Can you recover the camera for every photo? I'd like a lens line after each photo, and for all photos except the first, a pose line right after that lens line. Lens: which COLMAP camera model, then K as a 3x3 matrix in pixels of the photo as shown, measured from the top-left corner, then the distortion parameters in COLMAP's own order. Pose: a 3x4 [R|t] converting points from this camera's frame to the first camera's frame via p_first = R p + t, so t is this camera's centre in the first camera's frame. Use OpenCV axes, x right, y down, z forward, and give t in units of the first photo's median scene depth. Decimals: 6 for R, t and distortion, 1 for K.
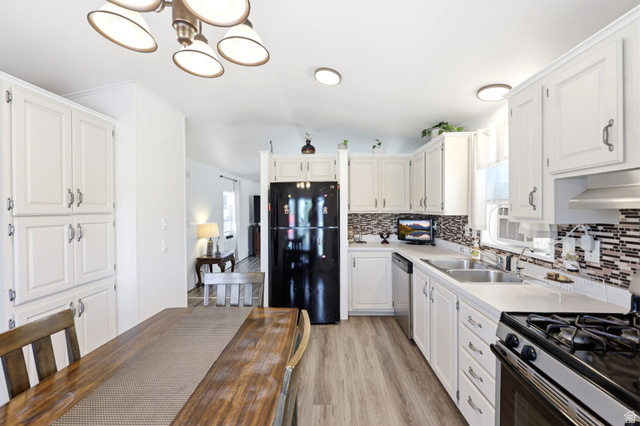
lens RADIAL K [[257.8, 0, 320.3], [0, 257.8, 210.8], [0, 0, 1]] dist [0.008570, 0.000141]
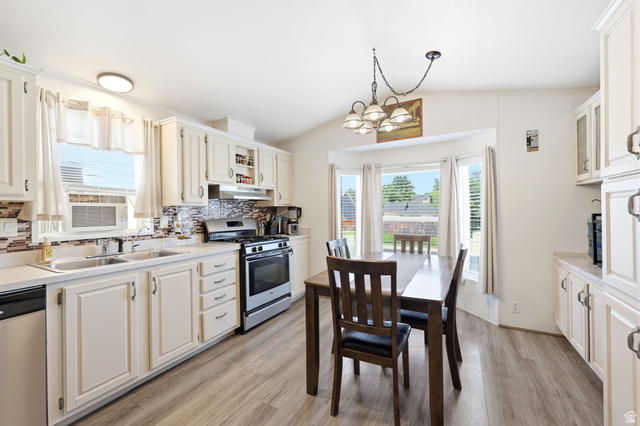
lens RADIAL K [[257.8, 0, 320.3], [0, 257.8, 210.8], [0, 0, 1]] dist [0.008570, 0.000141]
pose [[-0.890610, 0.021527, 0.454258, -0.588863], [0.023834, 0.999716, -0.000646, 0.084429], [-0.454143, 0.010251, -0.890870, 1.779428]]
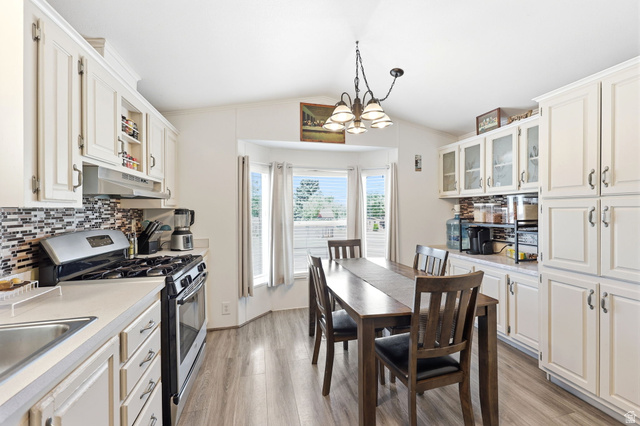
lens RADIAL K [[257.8, 0, 320.3], [0, 257.8, 210.8], [0, 0, 1]] dist [0.008570, 0.000141]
pose [[-0.964542, 0.013462, -0.263588, 0.223741], [0.011241, 0.999887, 0.009934, 0.046499], [0.263692, 0.006619, -0.964584, 1.605470]]
